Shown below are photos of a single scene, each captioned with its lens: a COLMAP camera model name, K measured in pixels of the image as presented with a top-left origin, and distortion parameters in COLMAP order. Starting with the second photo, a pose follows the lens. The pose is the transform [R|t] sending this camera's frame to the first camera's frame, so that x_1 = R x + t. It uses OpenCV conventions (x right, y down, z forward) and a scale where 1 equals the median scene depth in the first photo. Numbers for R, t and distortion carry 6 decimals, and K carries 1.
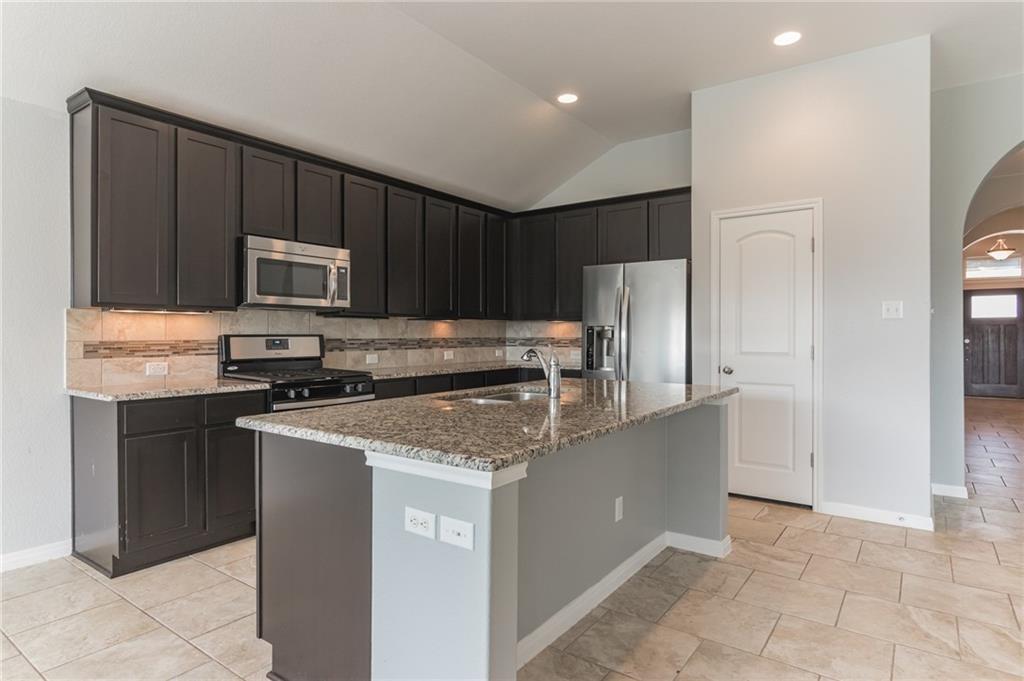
lens RADIAL K [[576.1, 0, 510.6], [0, 576.1, 337.6], [0, 0, 1]] dist [-0.005553, 0.003233]
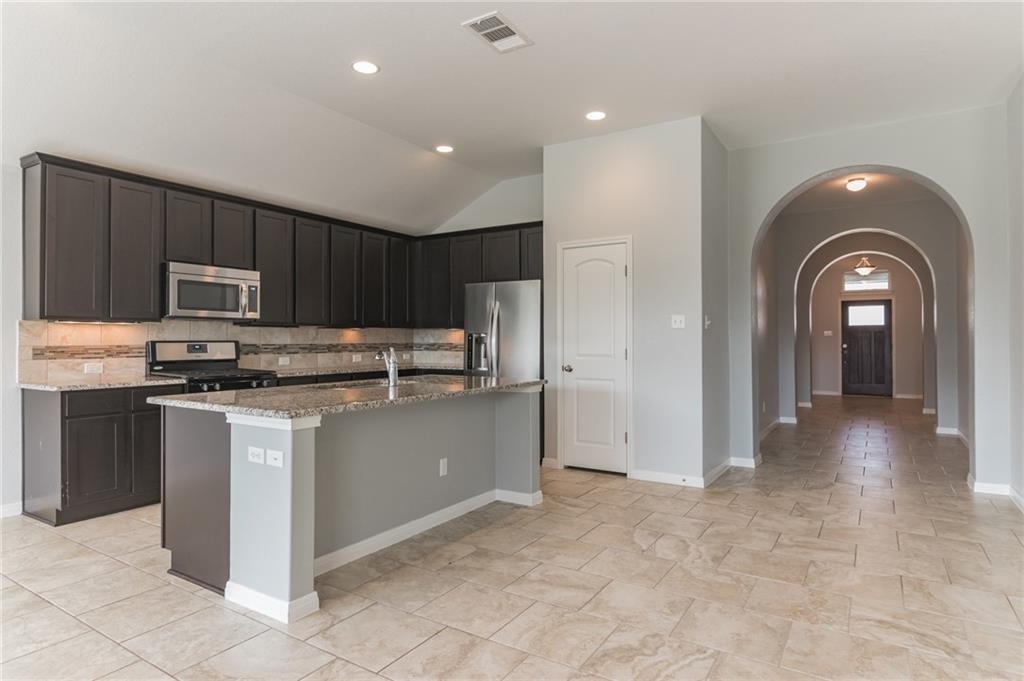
lens RADIAL K [[576.1, 0, 511.2], [0, 576.1, 338.8], [0, 0, 1]] dist [-0.005553, 0.003233]
pose [[0.997558, -0.000407, 0.069839, 0.198490], [0.000995, 0.999964, -0.008384, 0.001640], [-0.069833, 0.008433, 0.997523, -0.302544]]
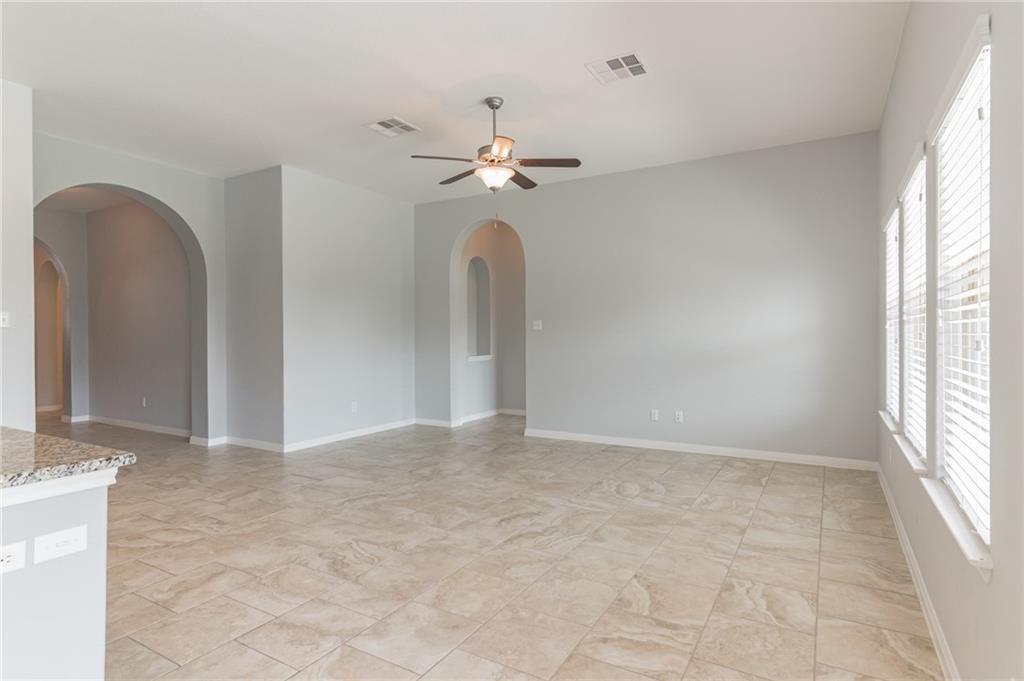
lens RADIAL K [[534.8, 0, 511.4], [0, 534.8, 339.0], [0, 0, 1]] dist [0.015689, -0.000172]
pose [[-0.091273, -0.008479, 0.995790, -0.469422], [0.008943, 0.999916, 0.009334, -0.011950], [-0.995786, 0.009758, -0.091189, 0.118754]]
